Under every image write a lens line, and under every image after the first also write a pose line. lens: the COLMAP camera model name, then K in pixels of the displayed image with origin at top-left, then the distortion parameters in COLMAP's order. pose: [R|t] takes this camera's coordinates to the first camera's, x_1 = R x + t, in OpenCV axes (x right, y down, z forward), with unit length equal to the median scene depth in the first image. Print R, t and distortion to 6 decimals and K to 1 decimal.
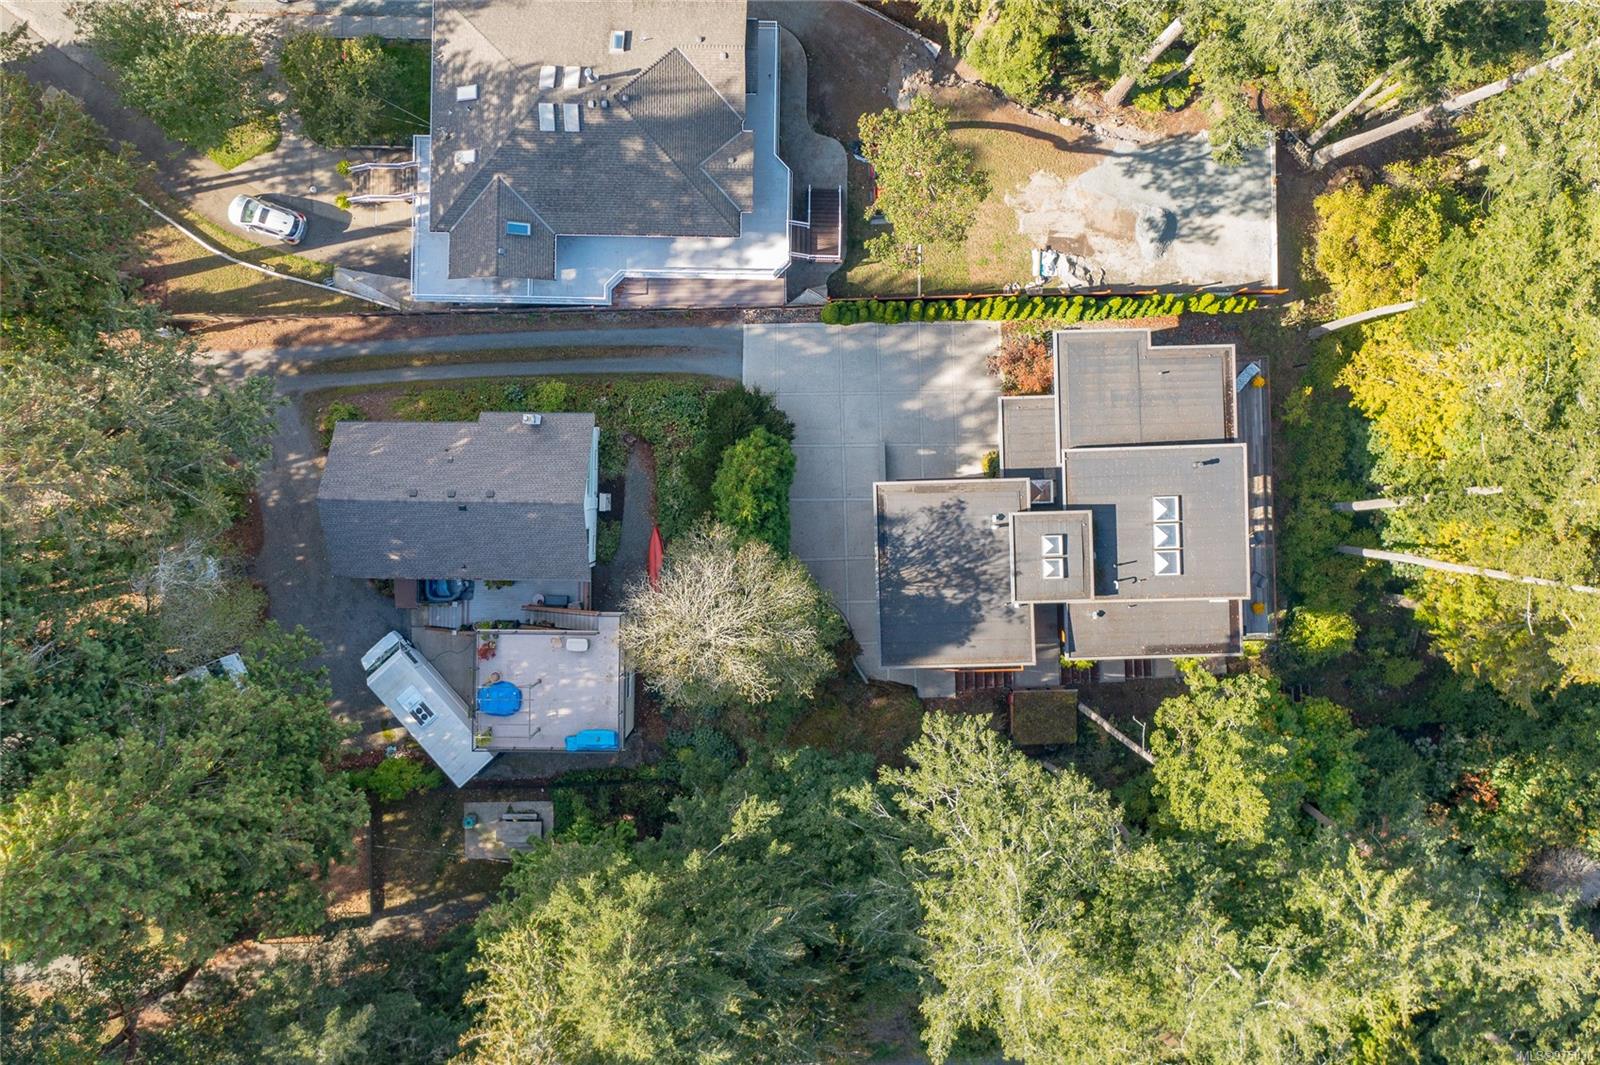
lens RADIAL K [[1387.4, 0, 800.7], [0, 1387.4, 497.1], [0, 0, 1]] dist [-0.003531, 0.008041]
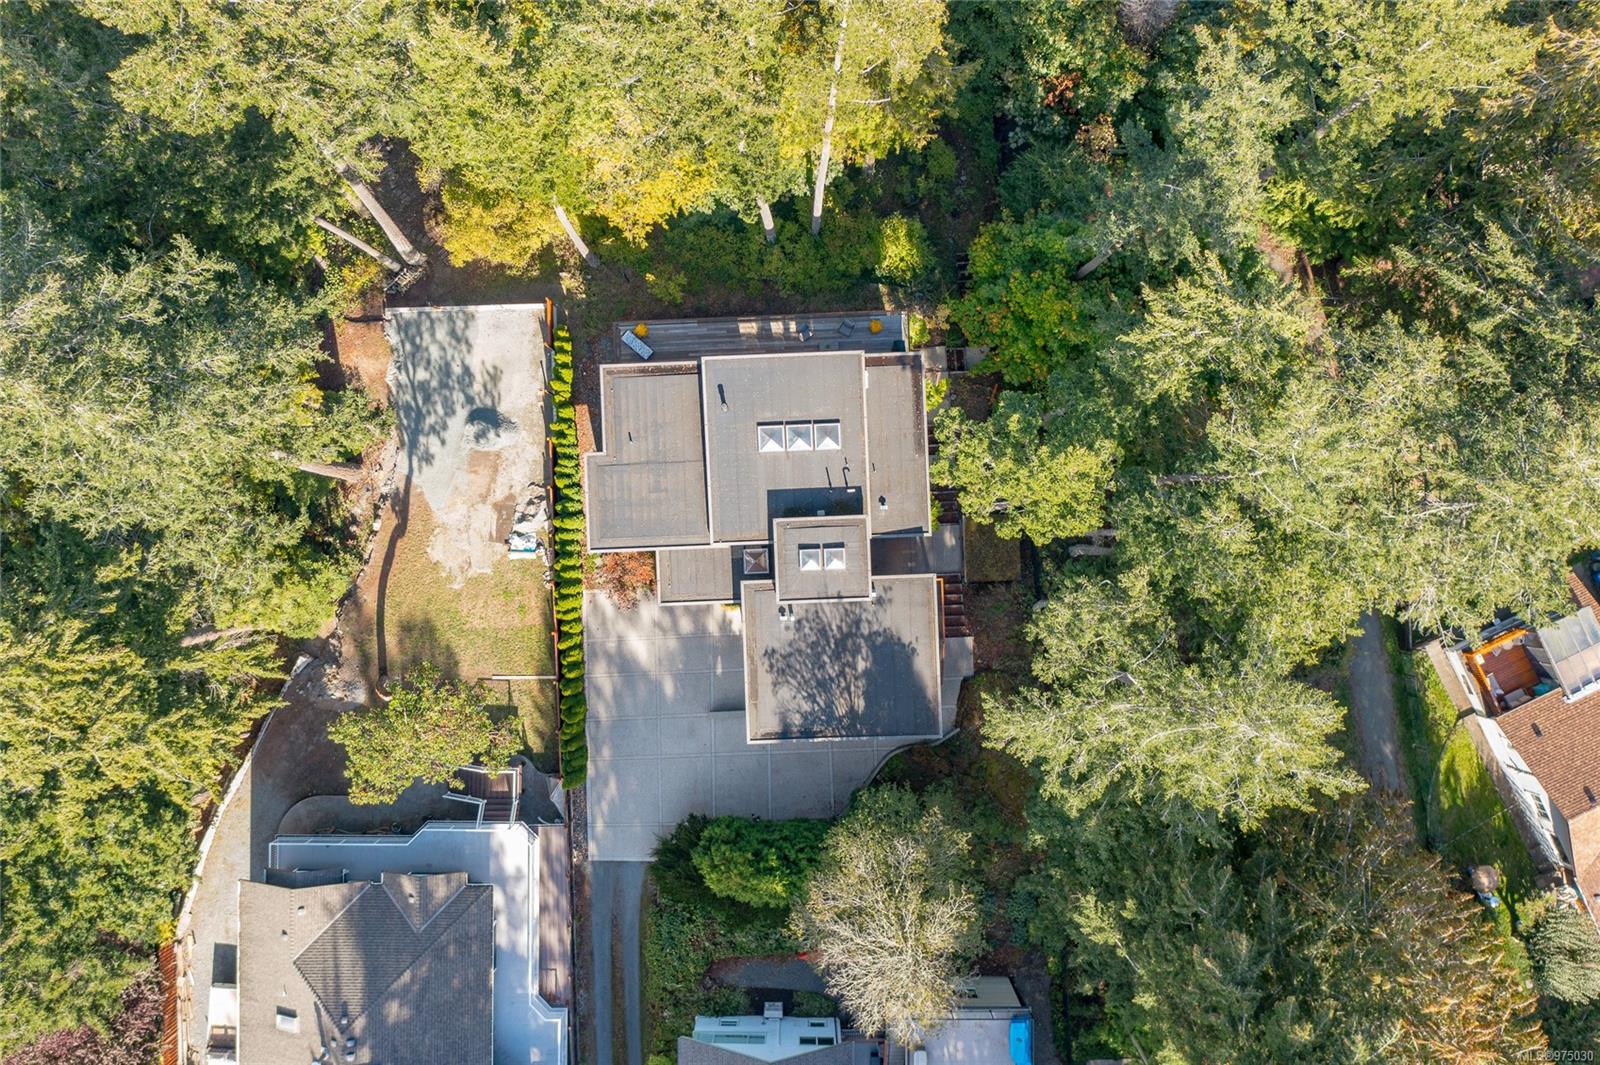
lens RADIAL K [[1287.0, 0, 801.2], [0, 1287.0, 529.1], [0, 0, 1]] dist [0.002434, -0.001619]
pose [[-0.011789, -0.999899, 0.007999, 0.182281], [0.999918, -0.011829, -0.004939, 0.031001], [0.005034, 0.007940, 0.999956, 0.104664]]
